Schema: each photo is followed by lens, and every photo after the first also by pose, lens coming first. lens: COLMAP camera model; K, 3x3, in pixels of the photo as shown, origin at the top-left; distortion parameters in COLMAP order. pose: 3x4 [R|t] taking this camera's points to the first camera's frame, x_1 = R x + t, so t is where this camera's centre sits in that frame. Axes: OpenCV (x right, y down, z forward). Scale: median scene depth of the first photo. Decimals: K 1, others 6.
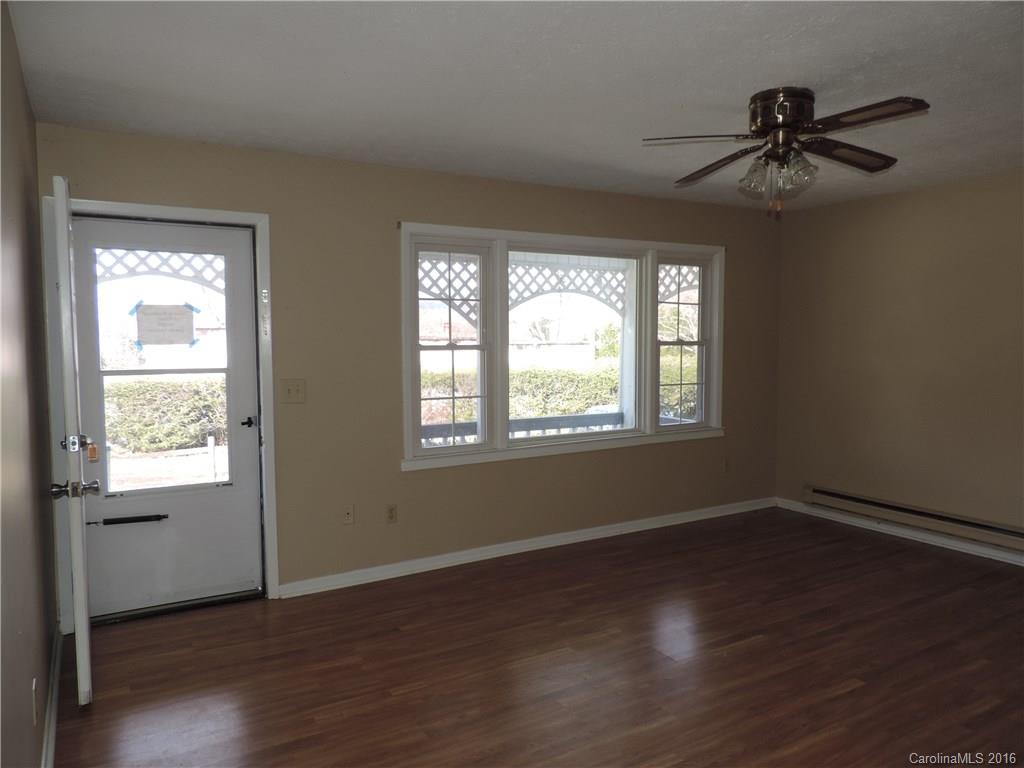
lens RADIAL K [[749.2, 0, 512.0], [0, 749.2, 384.0], [0, 0, 1]] dist [-0.013350, -0.004395]
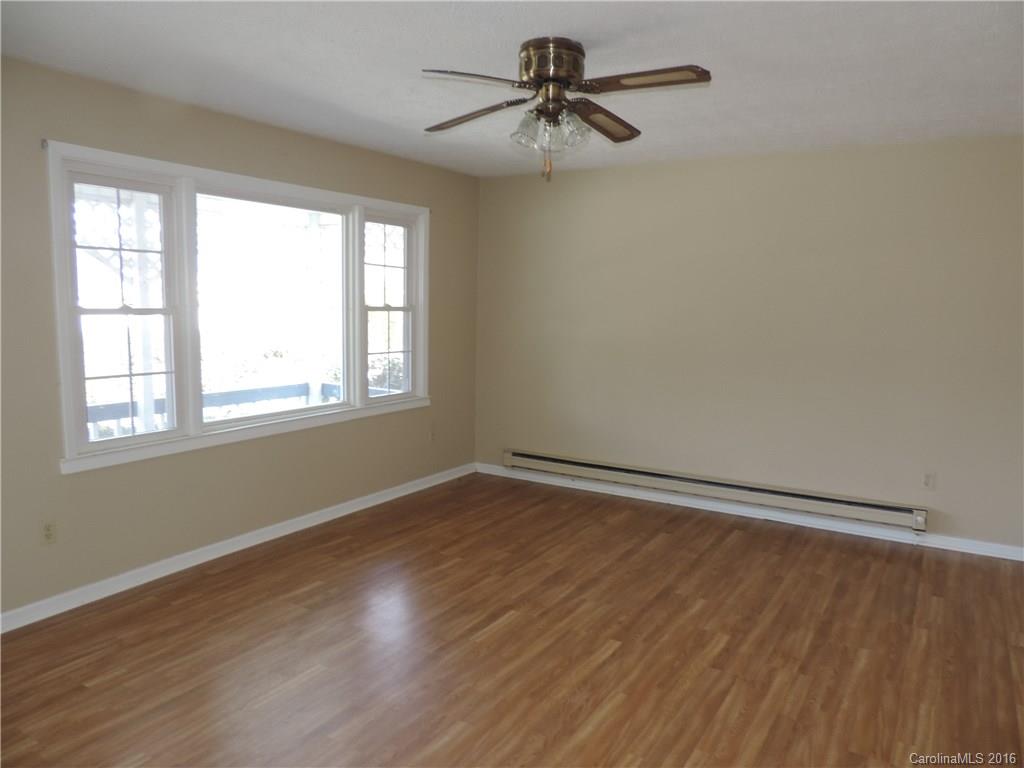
lens RADIAL K [[743.4, 0, 512.0], [0, 743.4, 384.0], [0, 0, 1]] dist [-0.012766, 0.009168]
pose [[0.881455, -0.034781, 0.470985, -0.099485], [0.011435, 0.998564, 0.052342, -0.009443], [-0.472129, -0.040751, 0.880587, 0.134952]]
